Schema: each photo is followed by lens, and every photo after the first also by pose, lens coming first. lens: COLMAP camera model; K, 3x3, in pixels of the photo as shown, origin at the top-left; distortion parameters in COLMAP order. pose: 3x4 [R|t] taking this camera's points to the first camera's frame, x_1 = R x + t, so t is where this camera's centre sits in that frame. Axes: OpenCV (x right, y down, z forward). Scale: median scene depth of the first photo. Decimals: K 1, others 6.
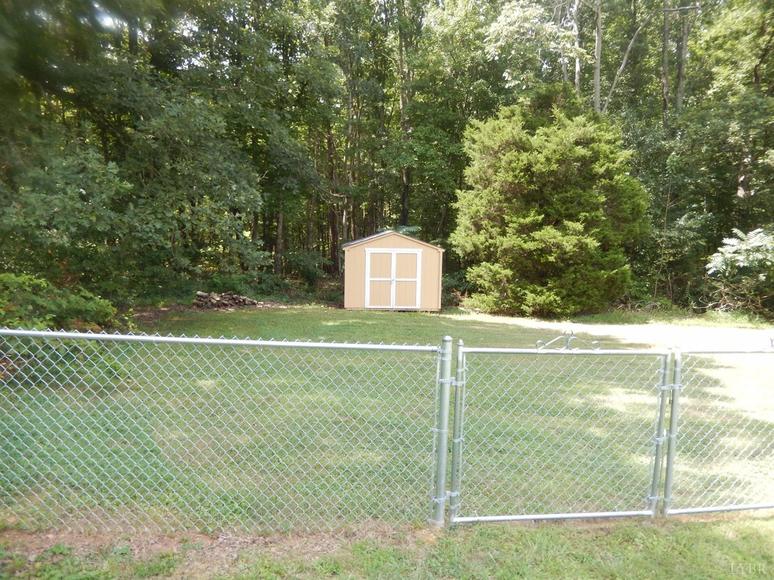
lens RADIAL K [[571.5, 0, 387.0], [0, 571.5, 286.9], [0, 0, 1]] dist [-0.003568, -0.017502]
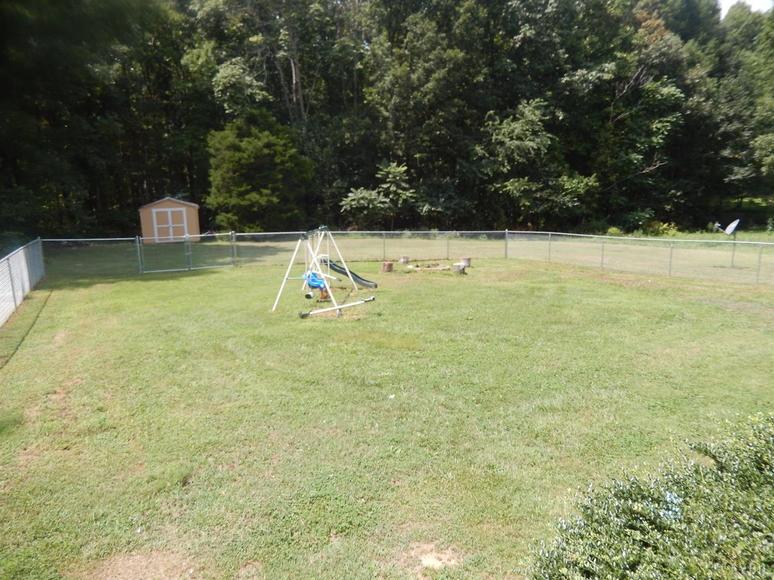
lens RADIAL K [[571.5, 0, 389.1], [0, 571.5, 297.7], [0, 0, 1]] dist [-0.003568, -0.017502]
pose [[0.958232, -0.099946, 0.267959, 0.168888], [0.066550, 0.989151, 0.130960, 0.022162], [-0.278141, -0.107658, 0.954488, -0.957484]]
